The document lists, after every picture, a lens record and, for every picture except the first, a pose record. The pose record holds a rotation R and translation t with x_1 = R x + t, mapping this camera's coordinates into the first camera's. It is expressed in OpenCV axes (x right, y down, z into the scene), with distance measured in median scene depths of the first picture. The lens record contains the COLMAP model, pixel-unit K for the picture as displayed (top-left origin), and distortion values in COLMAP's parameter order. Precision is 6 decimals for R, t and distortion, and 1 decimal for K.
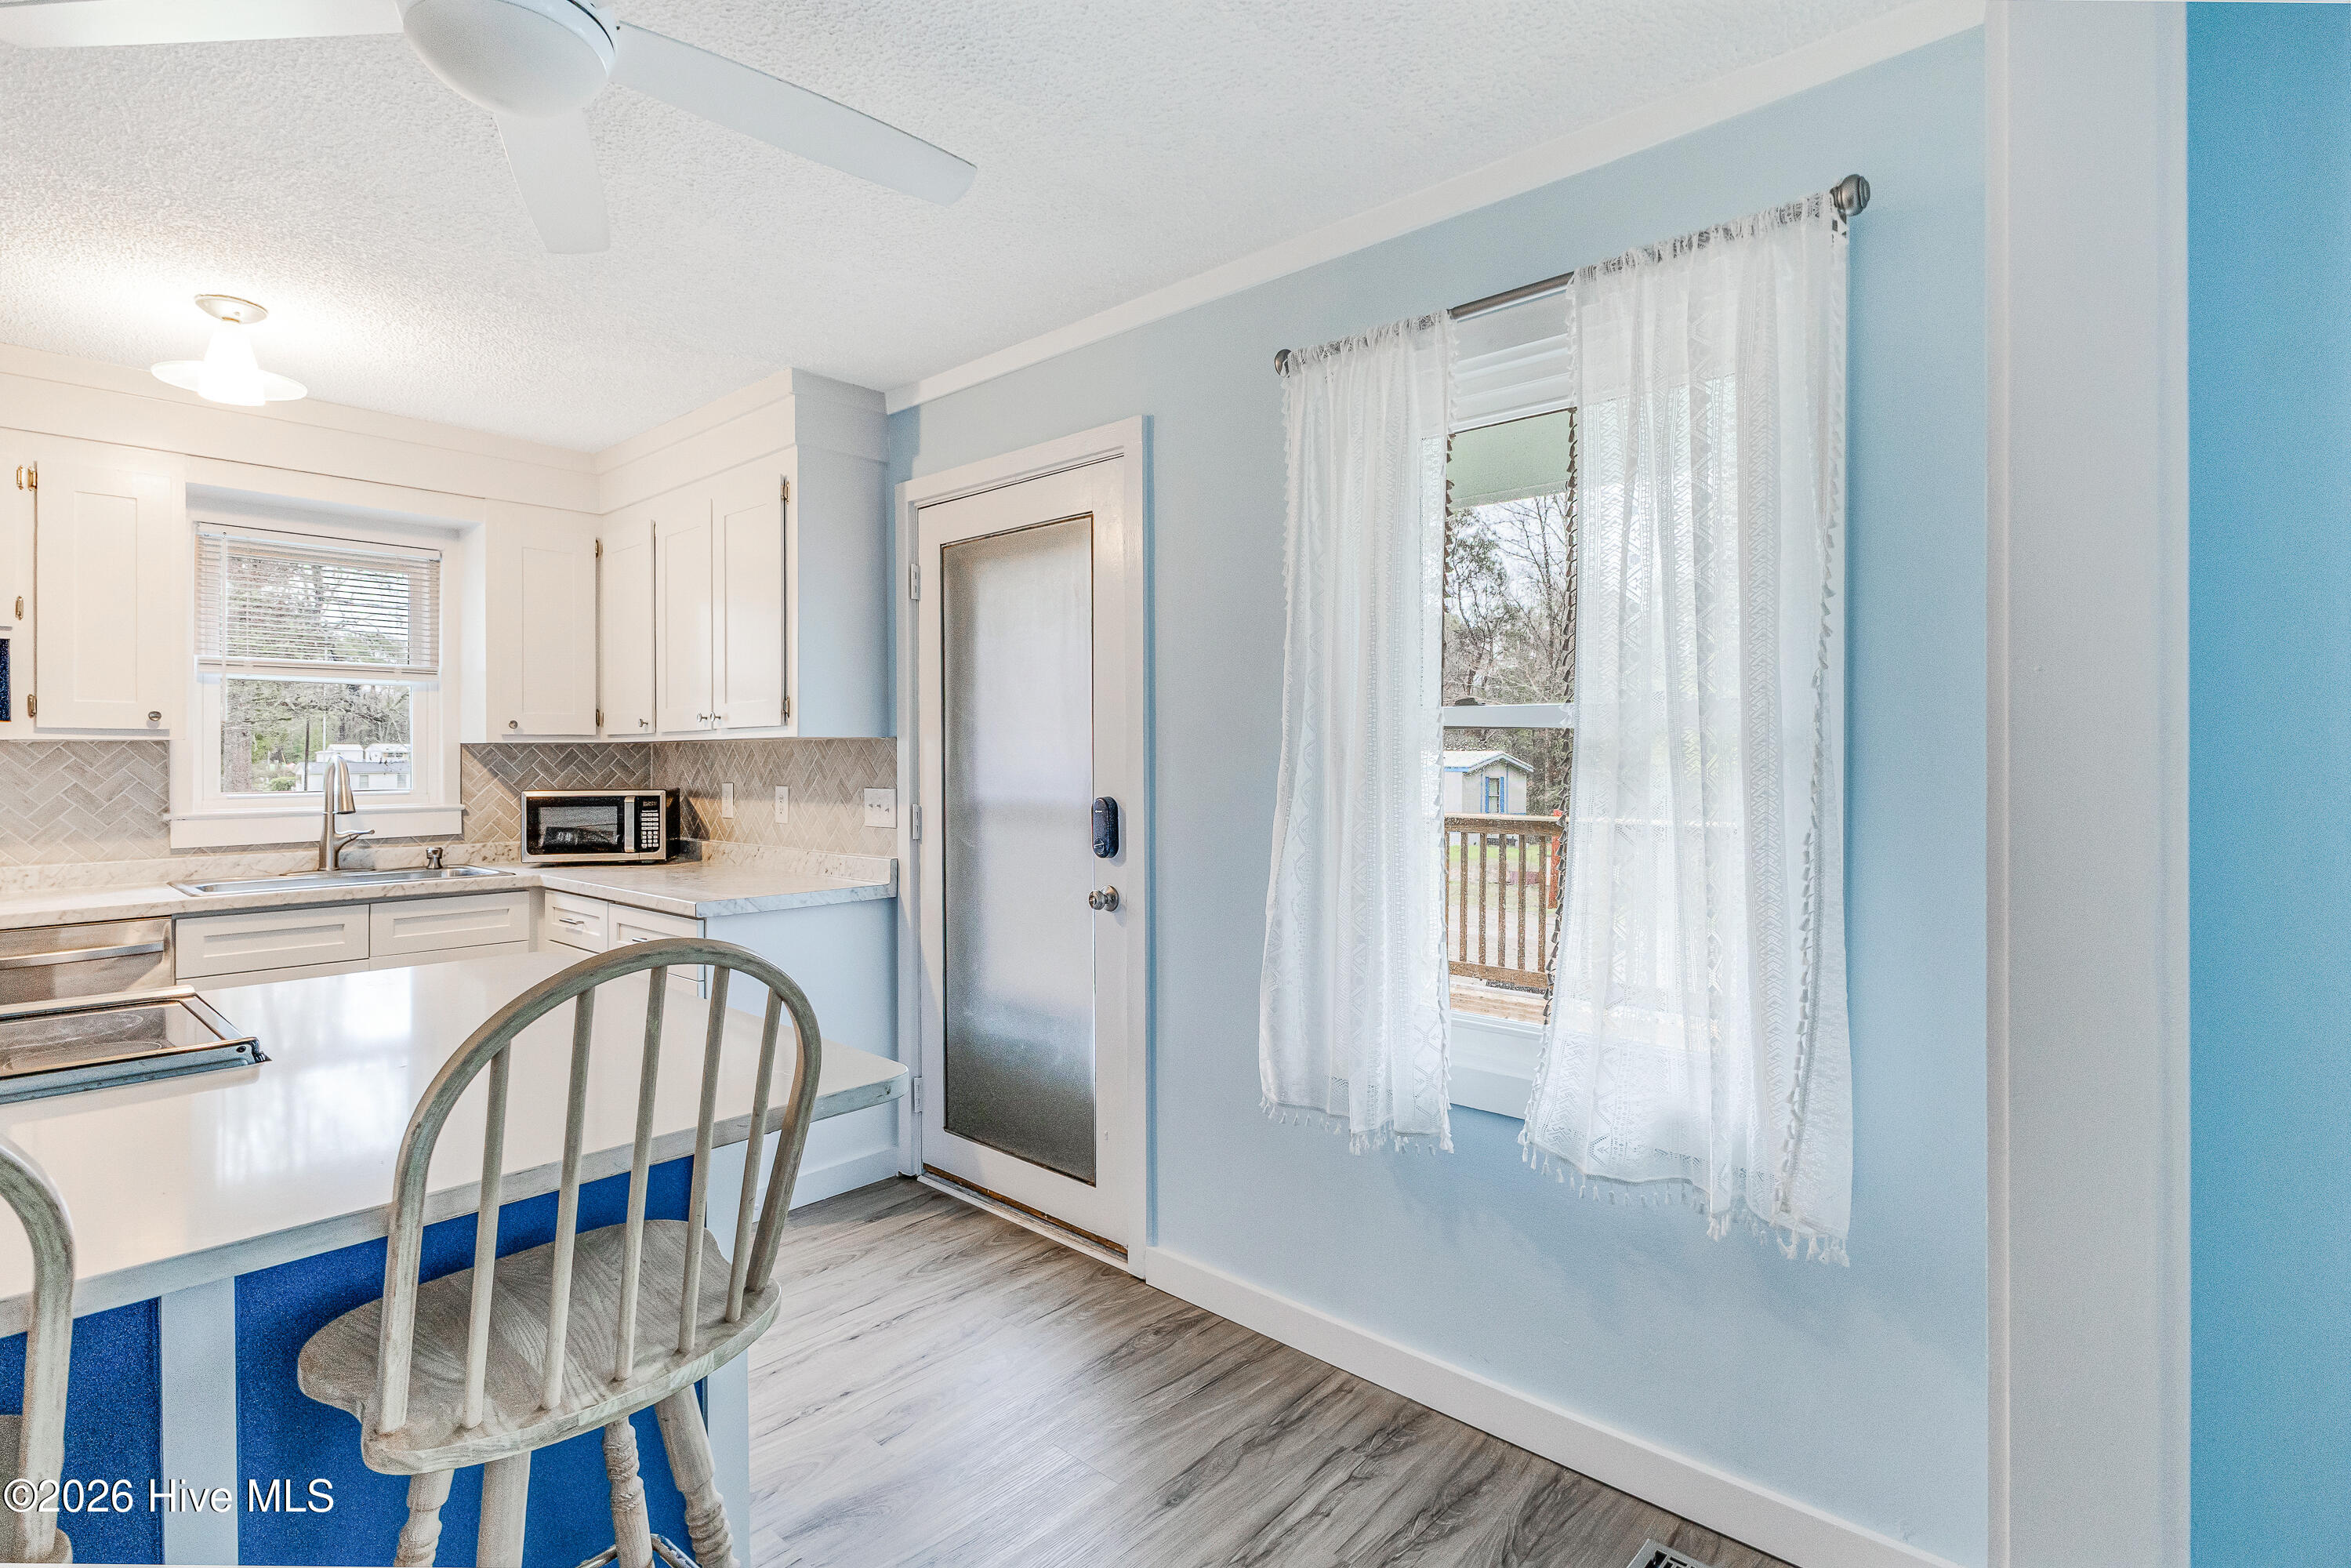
lens RADIAL K [[1137.8, 0, 1165.5], [0, 1137.8, 783.8], [0, 0, 1]] dist [0.003323, -0.000232]
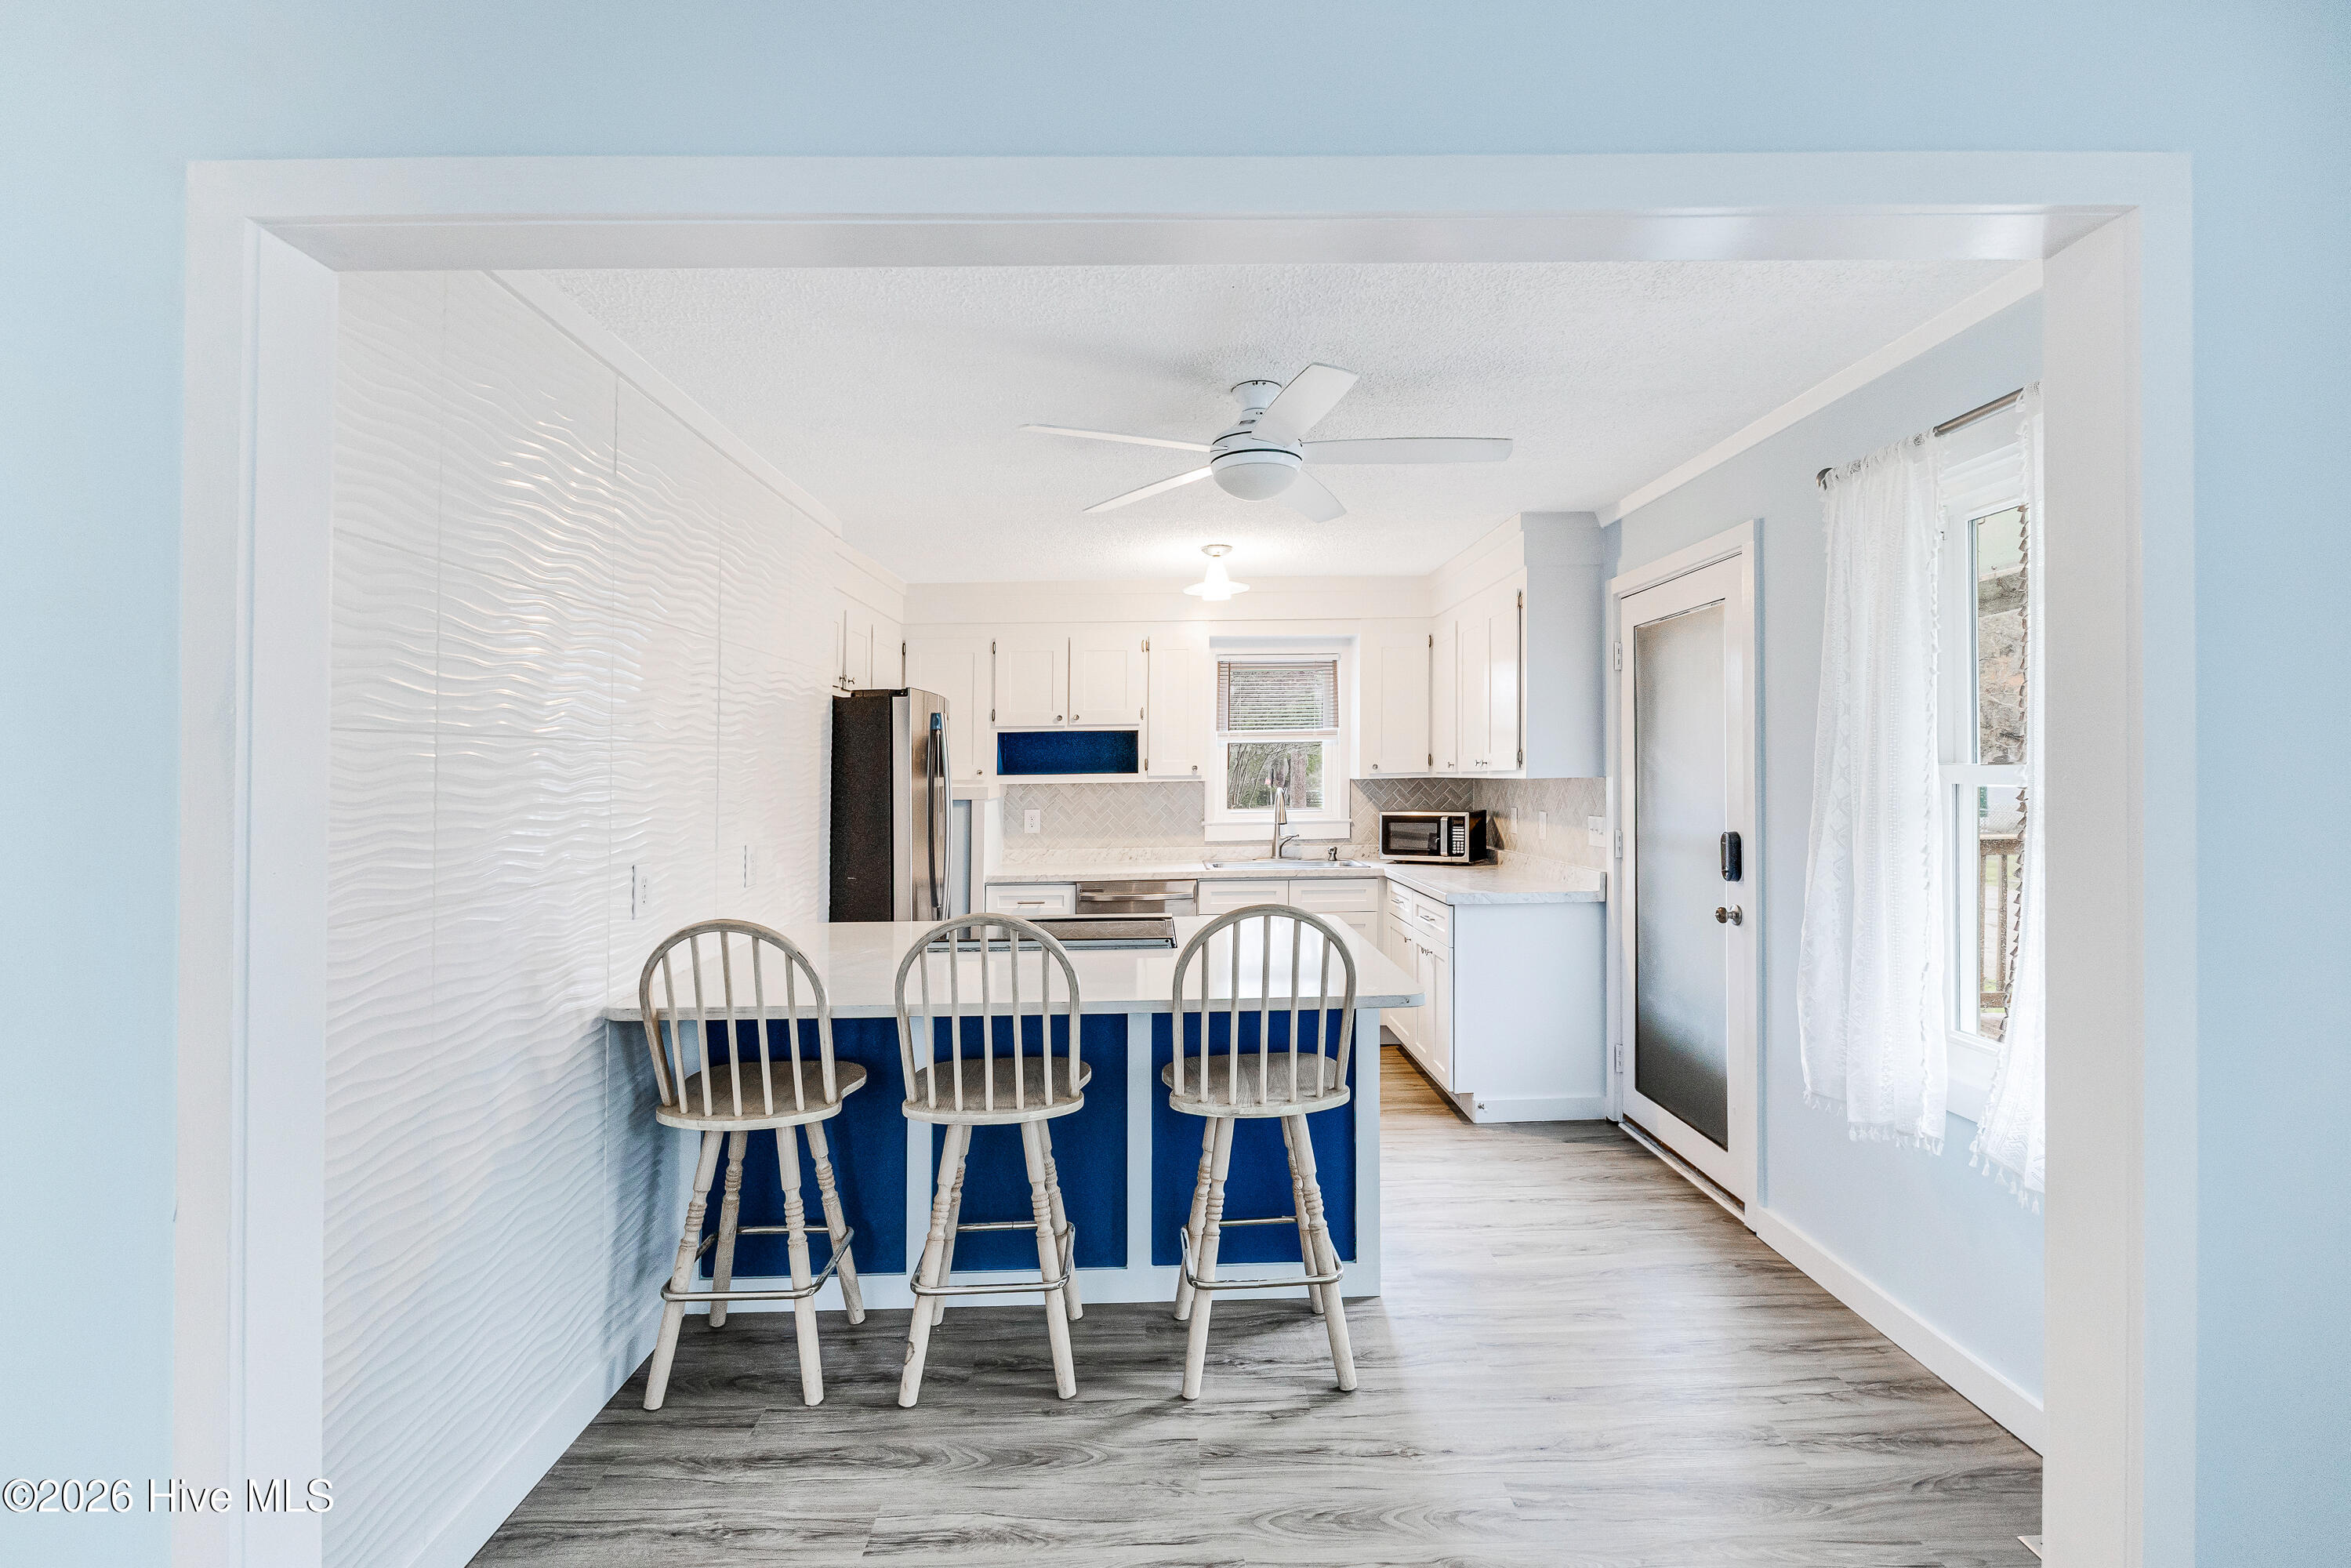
lens RADIAL K [[1035.8, 0, 1179.5], [0, 1035.8, 779.0], [0, 0, 1]] dist [-0.008450, -0.000256]
pose [[0.699801, -0.003296, -0.714330, 0.274151], [-0.006660, 0.999916, -0.011138, -0.023863], [0.714307, 0.012551, 0.699720, -0.169645]]
